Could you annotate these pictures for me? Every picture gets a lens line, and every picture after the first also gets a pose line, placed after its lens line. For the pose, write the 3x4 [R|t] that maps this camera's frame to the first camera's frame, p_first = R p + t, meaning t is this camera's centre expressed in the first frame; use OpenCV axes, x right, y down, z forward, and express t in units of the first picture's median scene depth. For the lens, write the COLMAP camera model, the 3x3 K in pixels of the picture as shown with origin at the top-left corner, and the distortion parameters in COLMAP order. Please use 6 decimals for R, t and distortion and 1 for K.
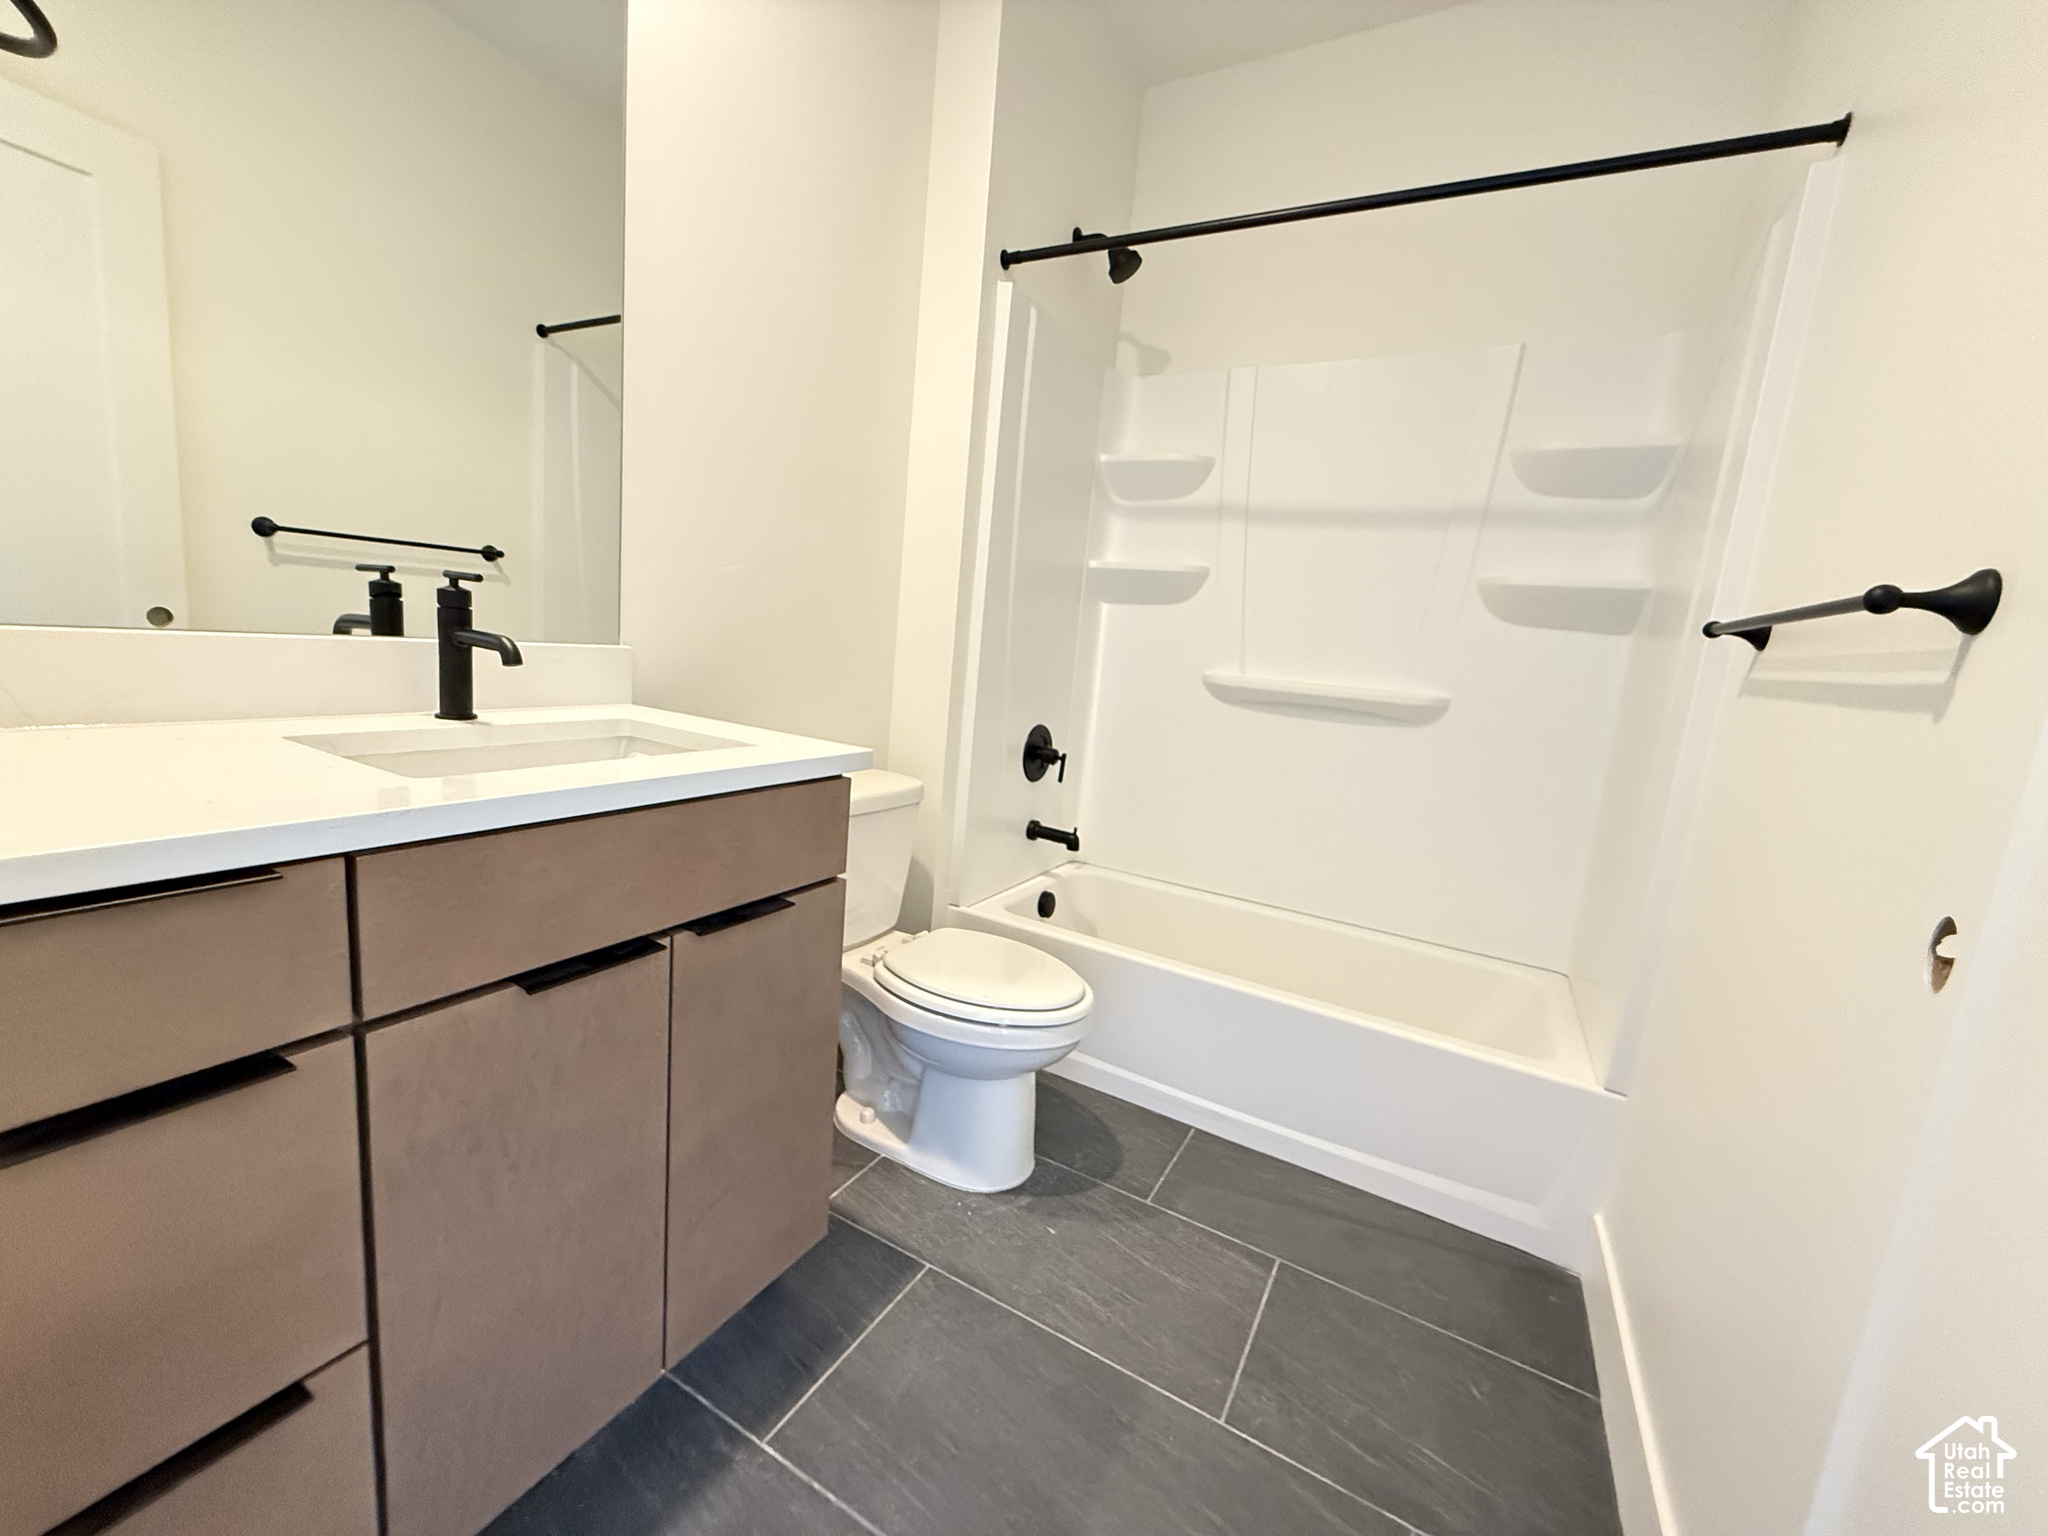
lens RADIAL K [[829.1, 0, 1024.0], [0, 829.1, 768.0], [0, 0, 1]] dist [0.012993, 0.000000]
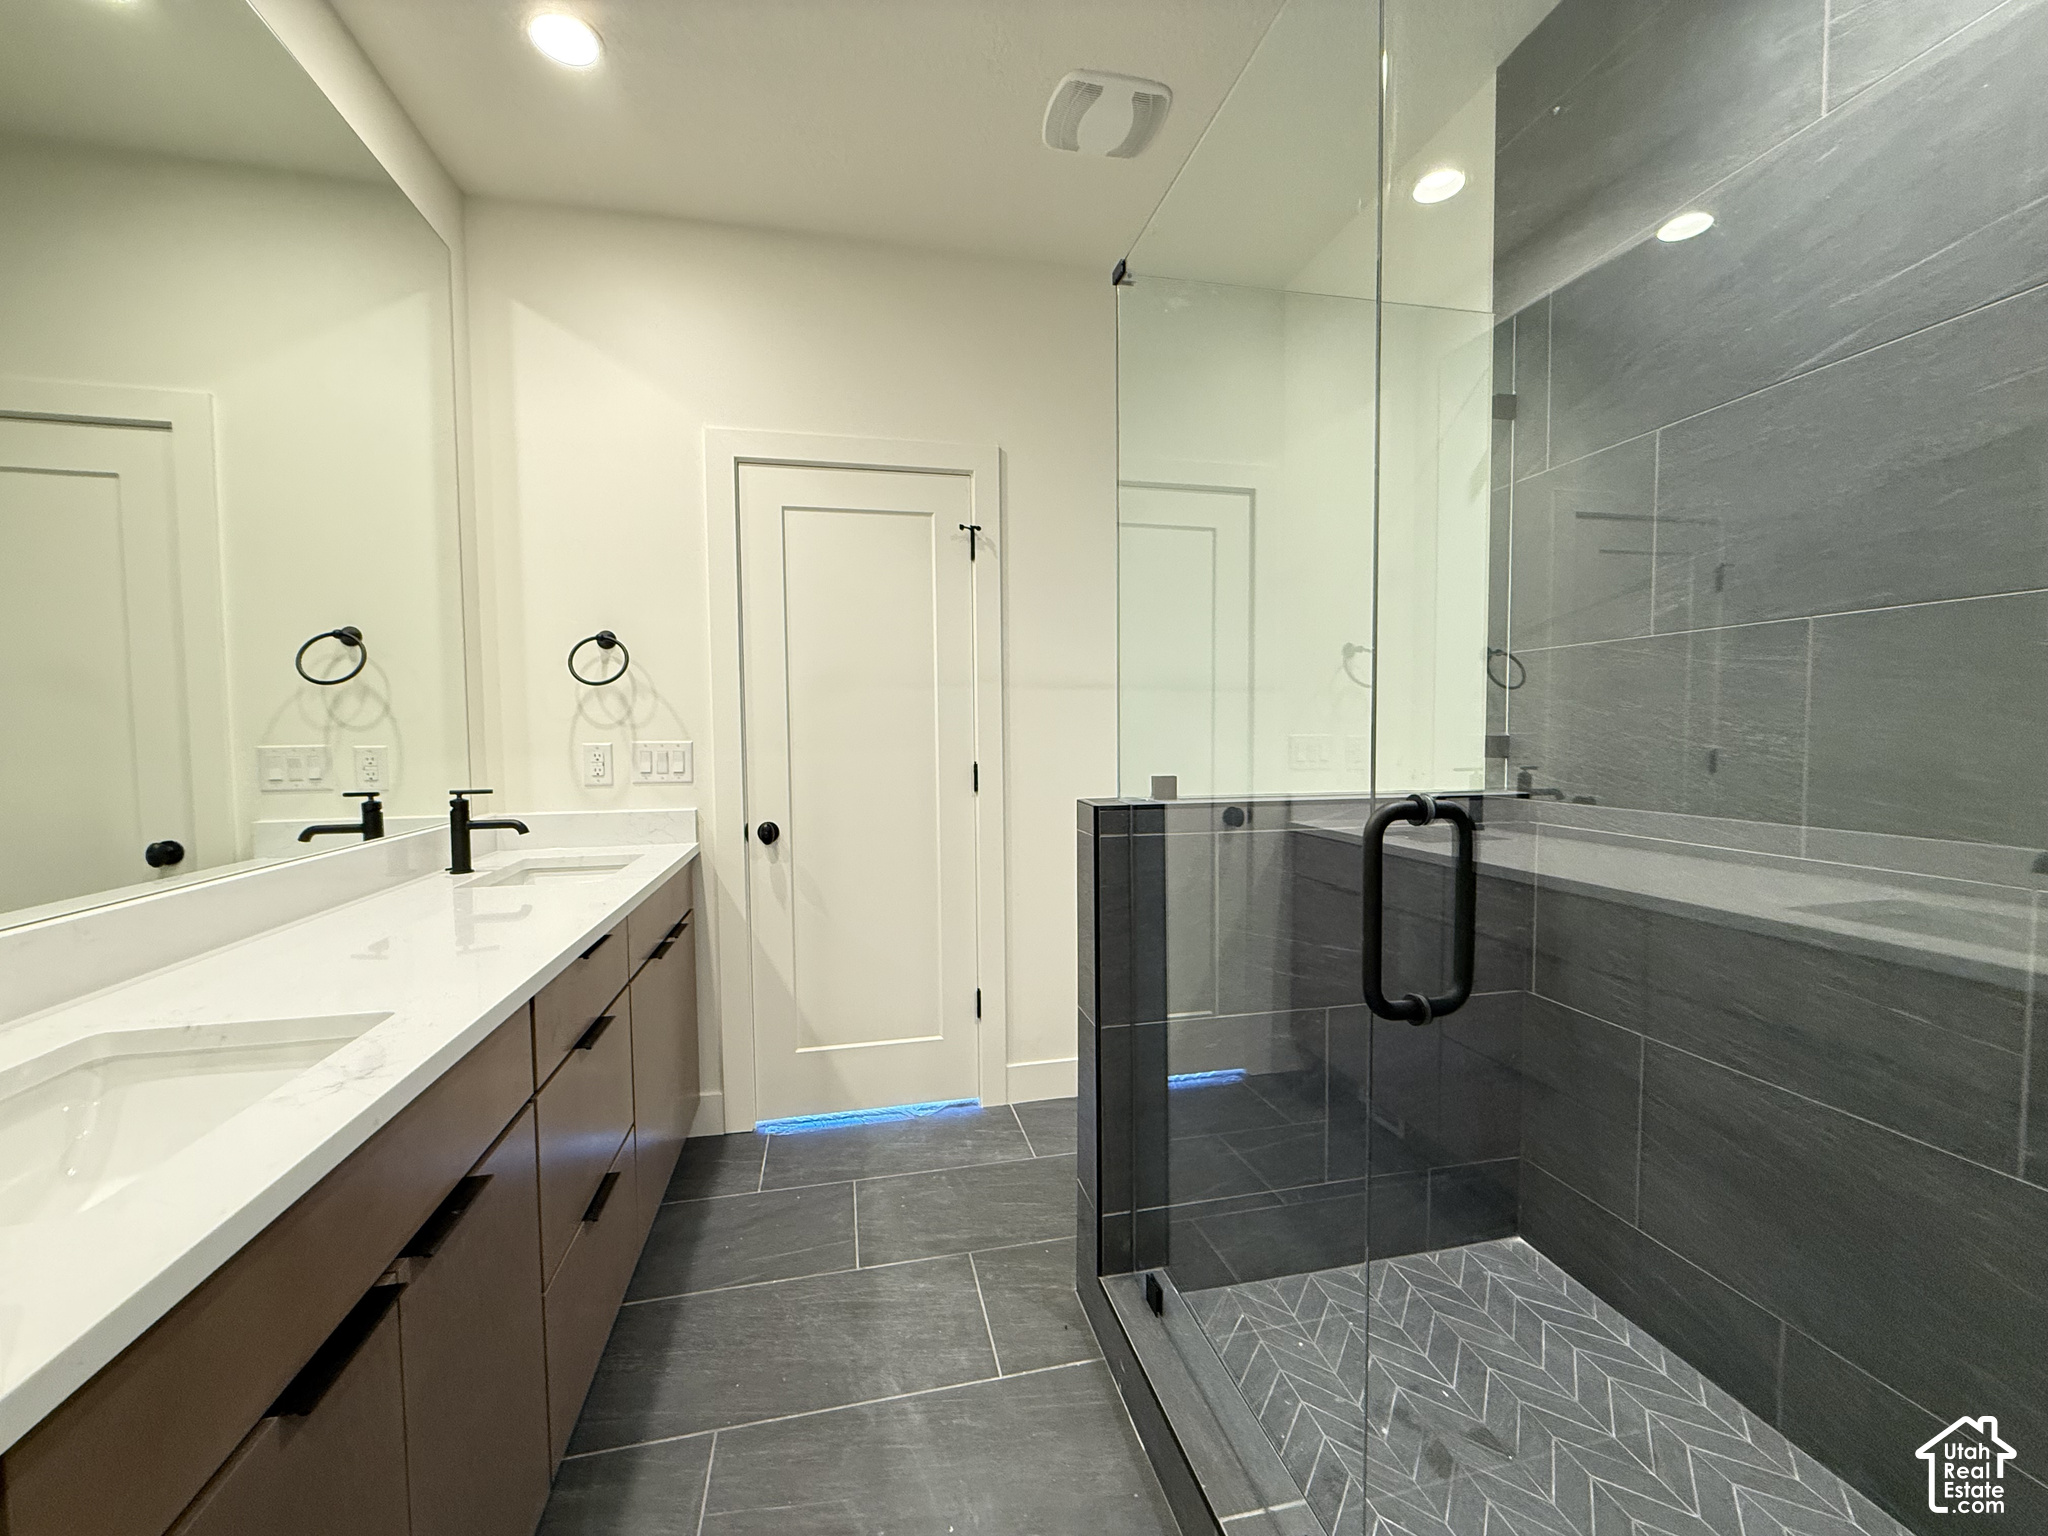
lens RADIAL K [[829.1, 0, 1024.0], [0, 829.1, 768.0], [0, 0, 1]] dist [0.012993, 0.000000]
pose [[0.741004, -0.127214, 0.659341, -0.890650], [0.184096, 0.982756, -0.017282, -0.026689], [-0.645773, 0.134188, 0.751646, -1.048970]]
